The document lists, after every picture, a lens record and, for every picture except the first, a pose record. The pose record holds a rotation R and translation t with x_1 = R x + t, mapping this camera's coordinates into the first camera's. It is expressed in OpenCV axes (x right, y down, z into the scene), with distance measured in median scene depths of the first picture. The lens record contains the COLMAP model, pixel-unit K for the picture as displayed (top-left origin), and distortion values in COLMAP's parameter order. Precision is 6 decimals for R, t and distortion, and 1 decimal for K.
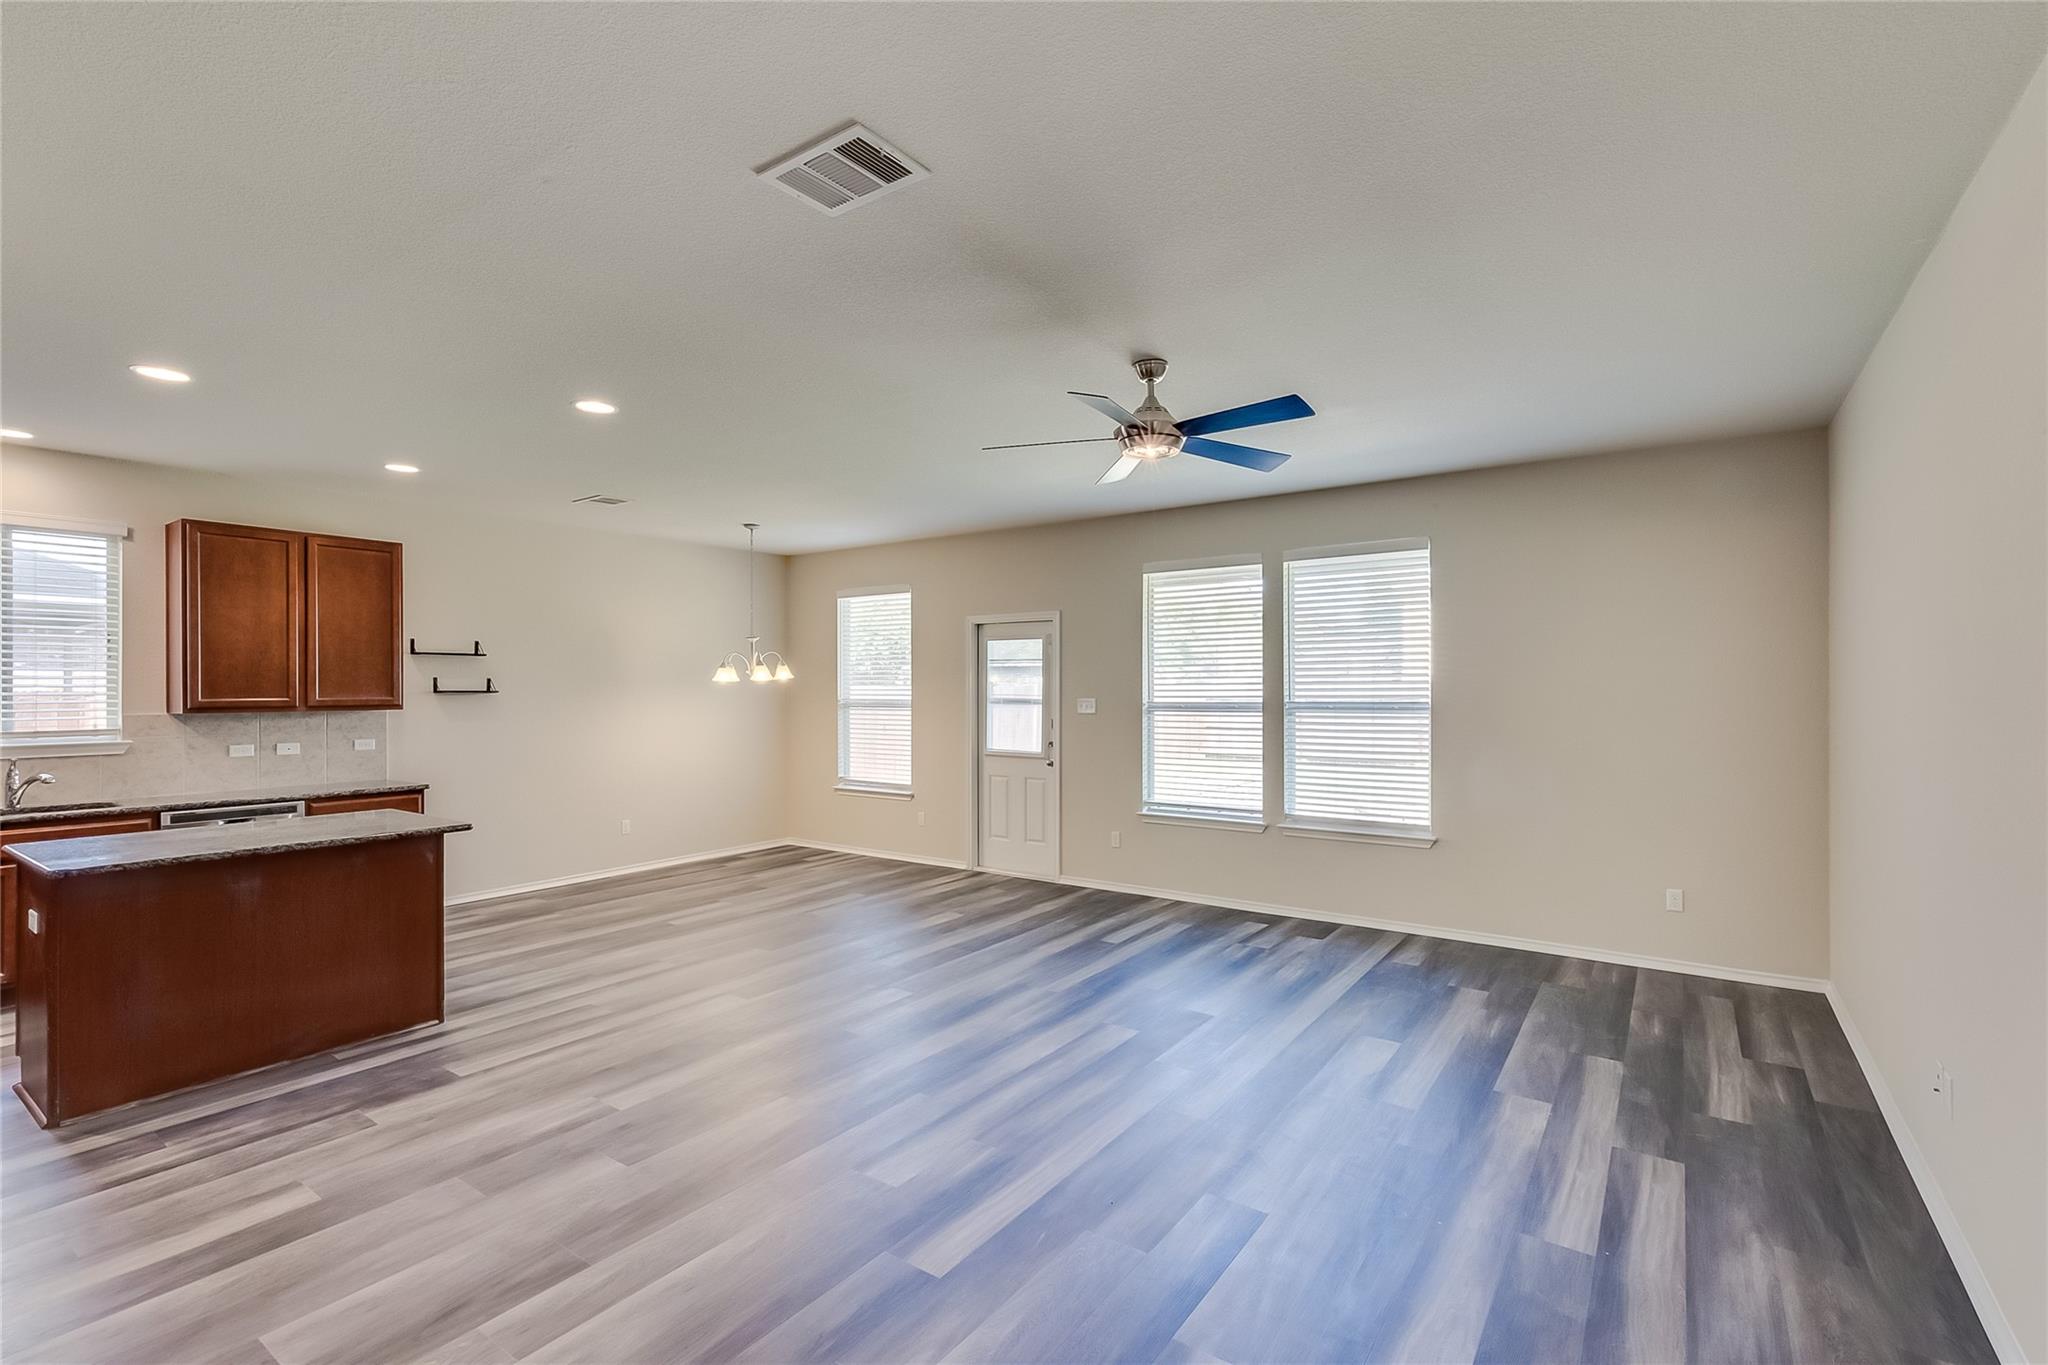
lens RADIAL K [[921.7, 0, 1026.4], [0, 921.7, 686.9], [0, 0, 1]] dist [0.007049, -0.000822]
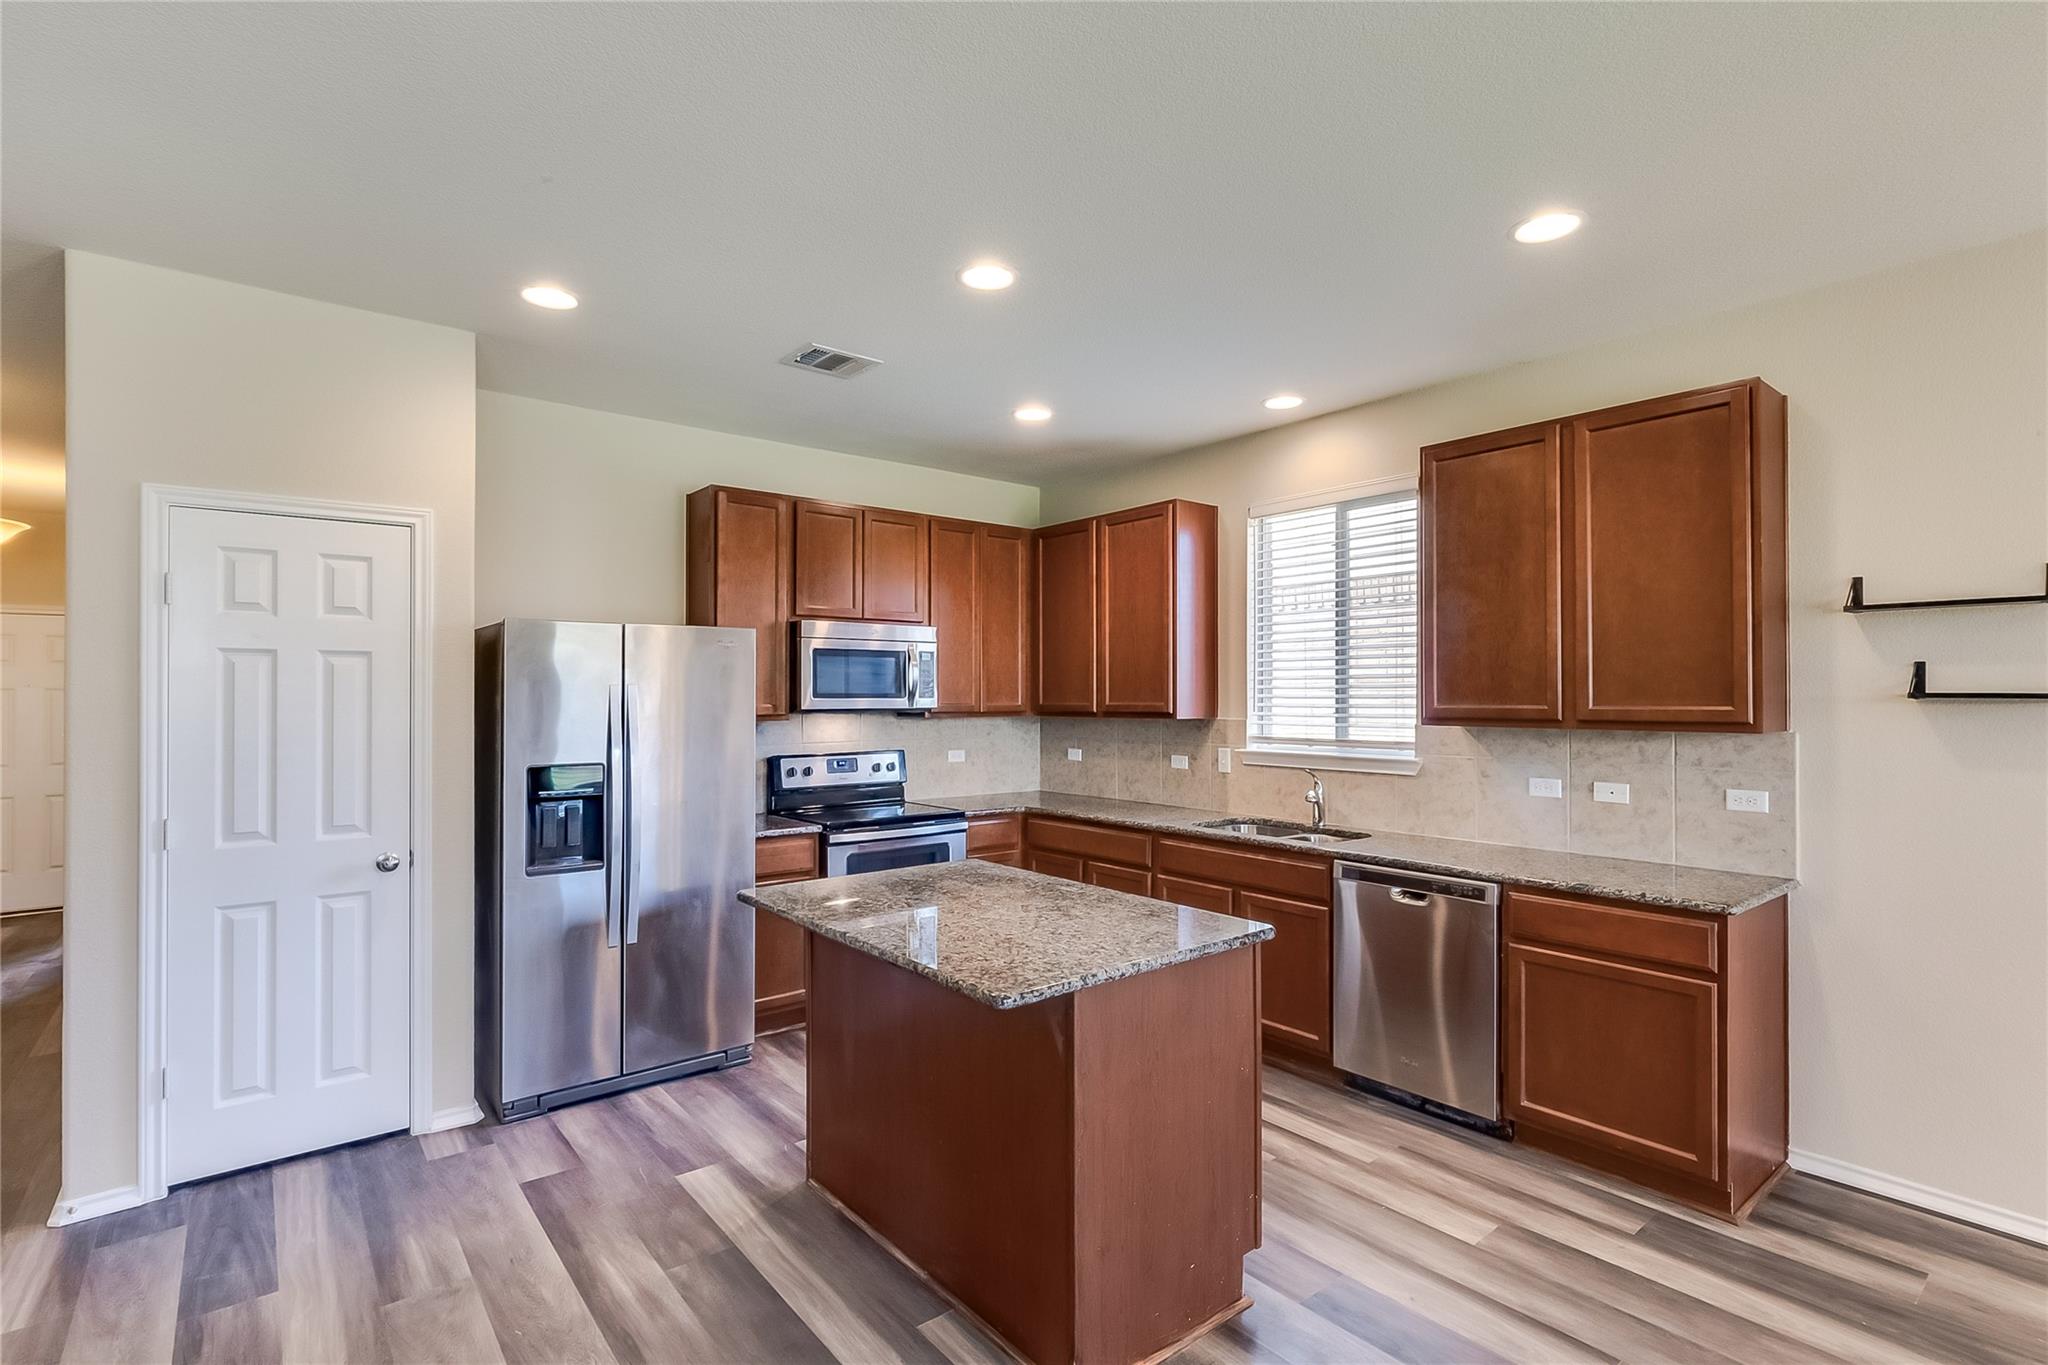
lens RADIAL K [[968.0, 0, 1024.0], [0, 968.0, 682.5], [0, 0, 1]] dist [-0.001316, -0.000281]
pose [[-0.269787, -0.008211, -0.962885, -0.124998], [0.003126, 0.999951, -0.009403, 0.002747], [0.962915, -0.005547, -0.269748, 0.888567]]
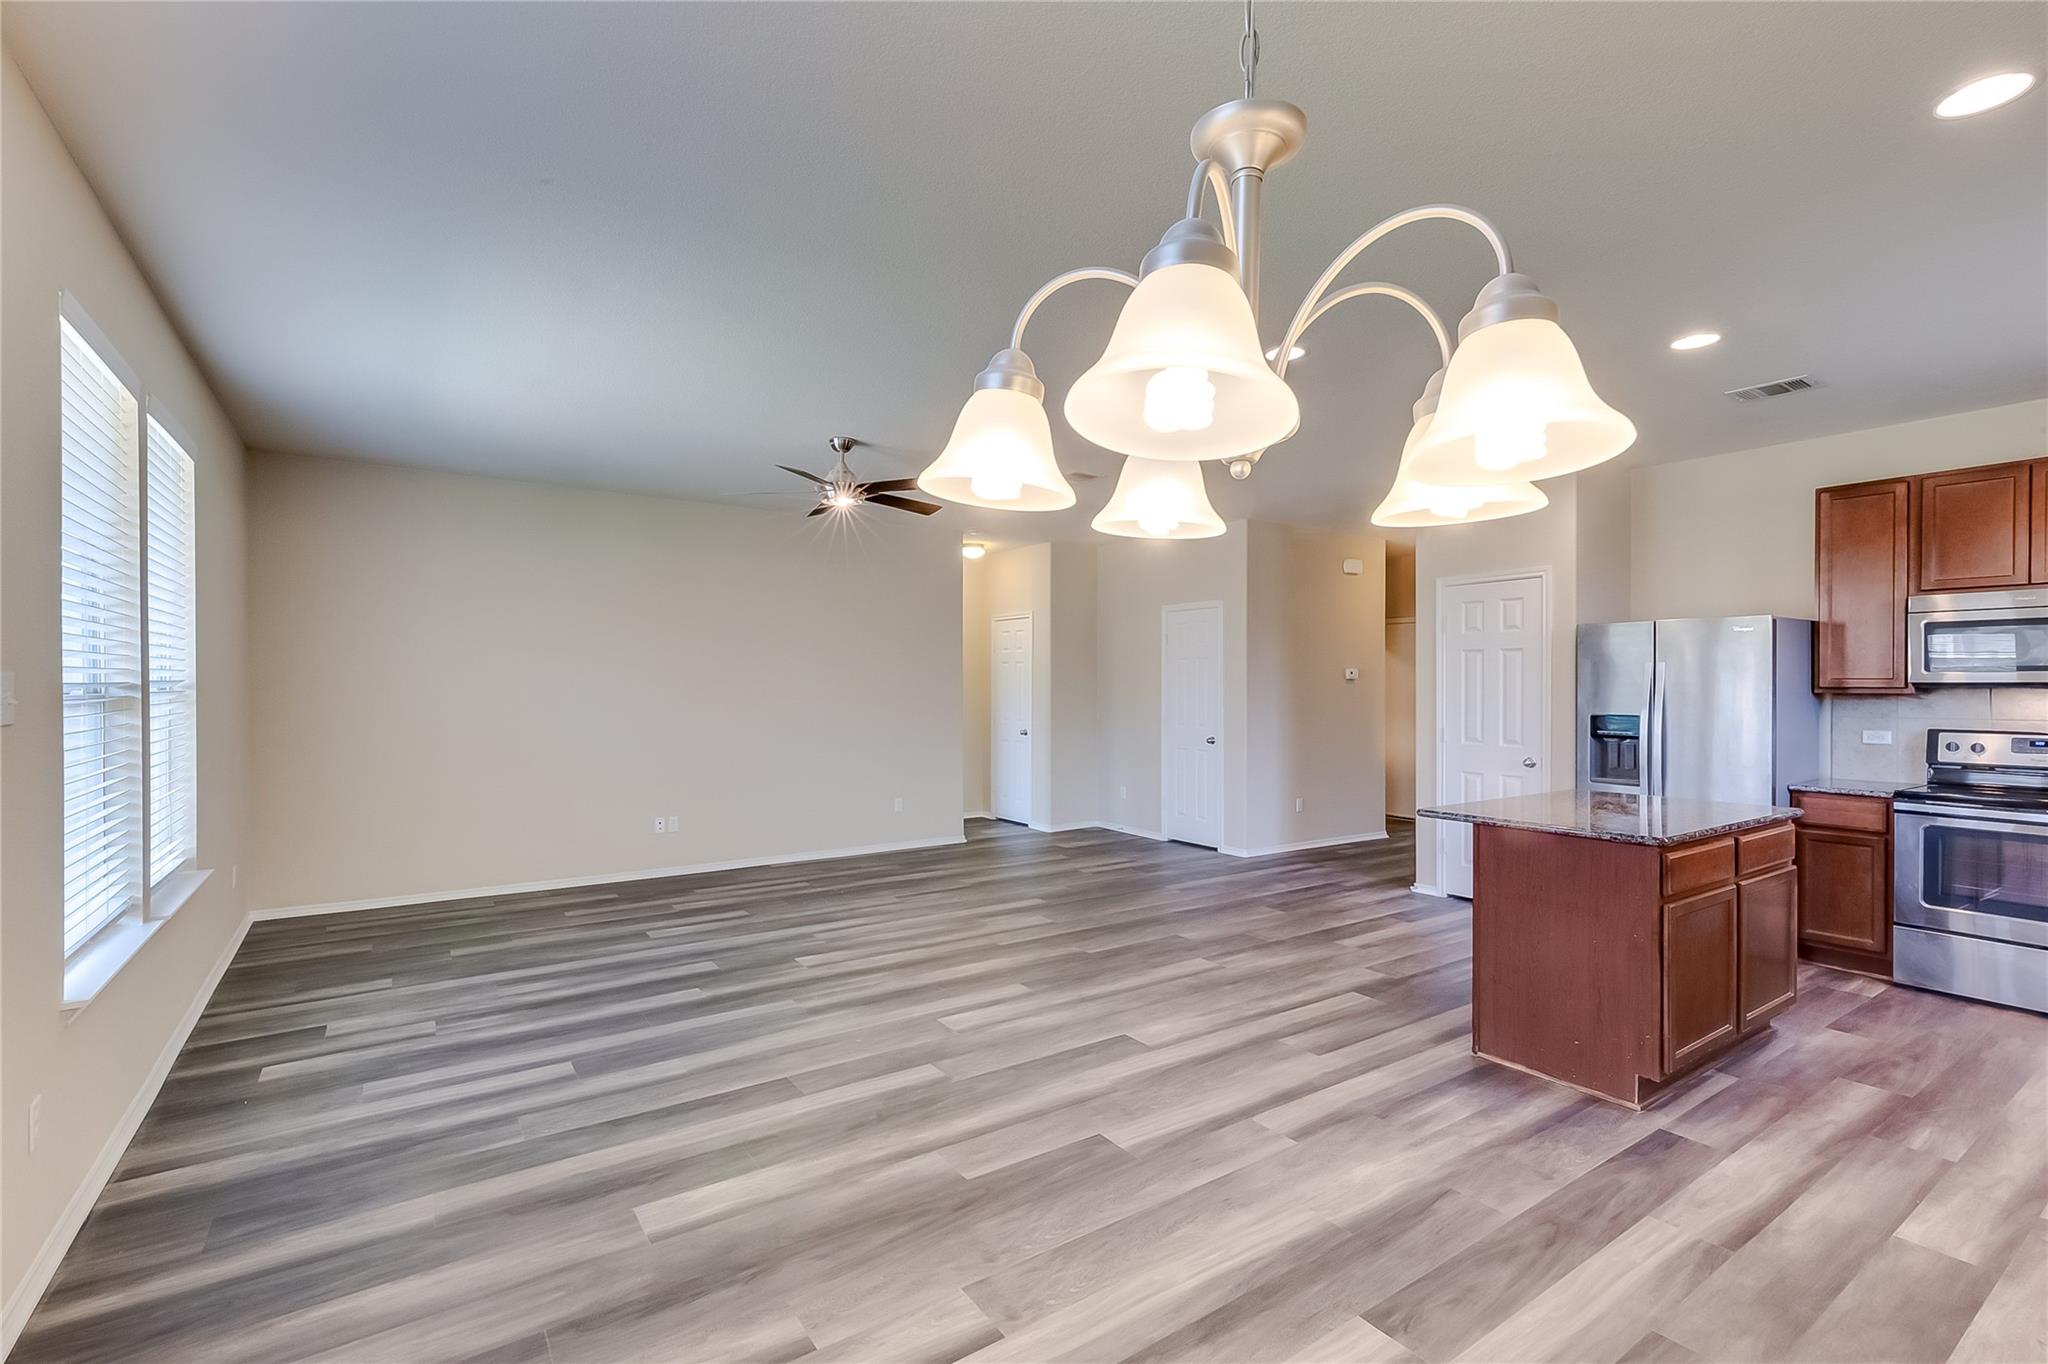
lens RADIAL K [[921.7, 0, 1026.4], [0, 921.7, 686.4], [0, 0, 1]] dist [0.007049, -0.000822]
pose [[-0.938992, -0.000074, 0.343939, -0.430879], [-0.000287, 1.000000, -0.000569, 0.022471], [-0.343939, -0.000633, -0.938992, 1.549917]]
